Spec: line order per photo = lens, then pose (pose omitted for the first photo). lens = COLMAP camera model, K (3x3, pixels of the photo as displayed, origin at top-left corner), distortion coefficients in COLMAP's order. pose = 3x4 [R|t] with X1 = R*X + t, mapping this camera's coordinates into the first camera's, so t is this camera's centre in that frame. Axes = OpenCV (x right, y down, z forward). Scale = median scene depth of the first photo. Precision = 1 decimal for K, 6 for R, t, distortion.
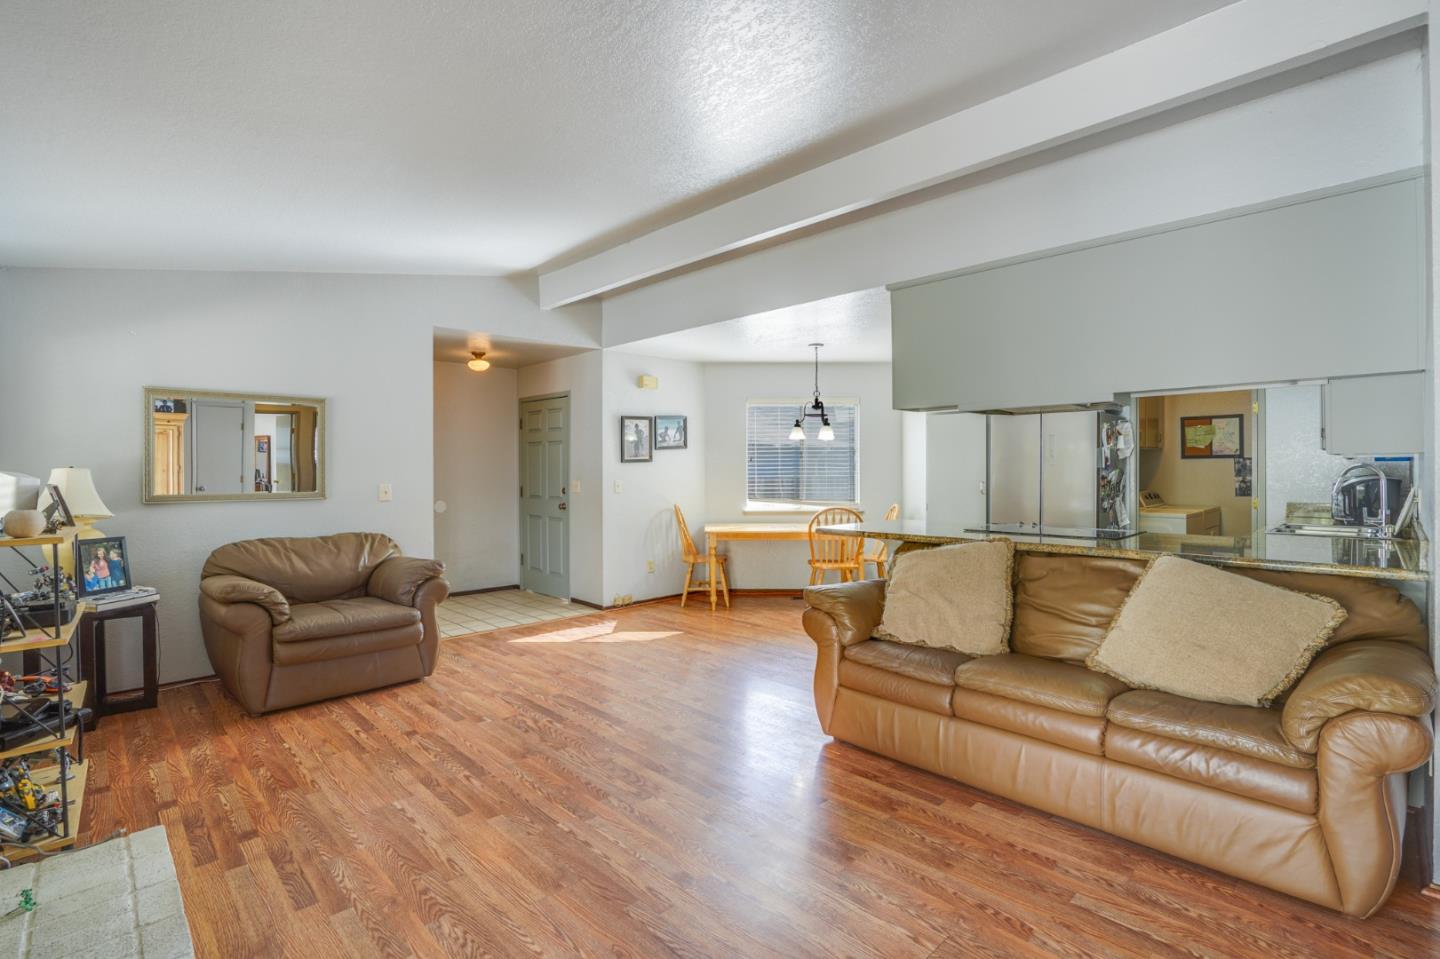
lens RADIAL K [[660.1, 0, 709.8], [0, 660.1, 466.1], [0, 0, 1]] dist [-0.001372, 0.000382]
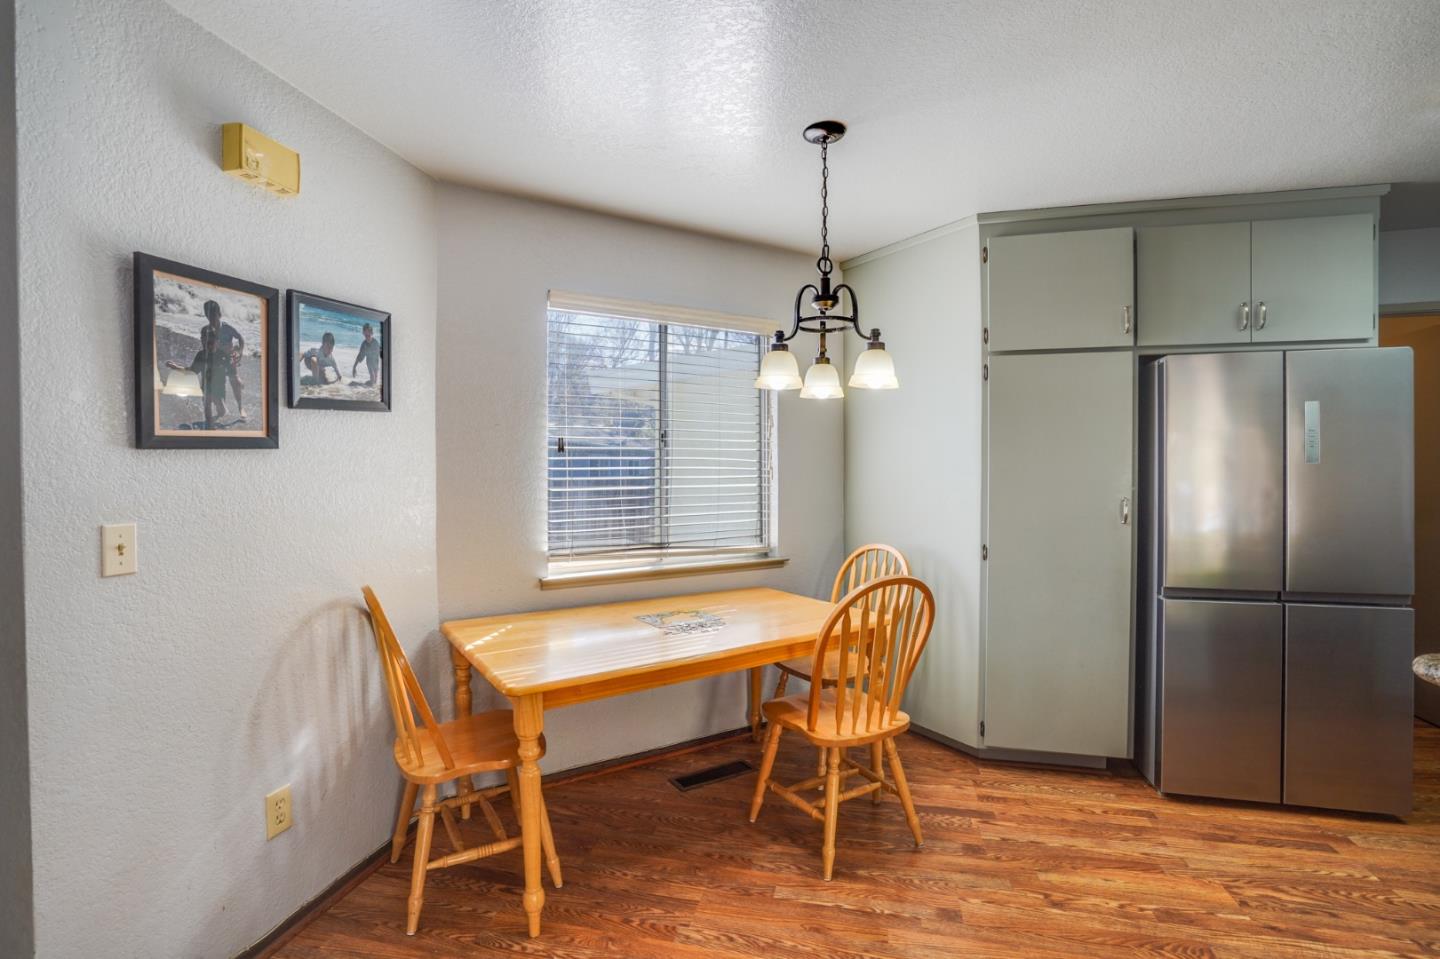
lens RADIAL K [[706.9, 0, 722.5], [0, 706.9, 486.1], [0, 0, 1]] dist [-0.014140, 0.000343]
pose [[0.850696, -0.013070, 0.525495, -0.082738], [0.000964, 0.999728, 0.023304, 0.002783], [-0.525657, -0.019318, 0.850477, 0.633677]]
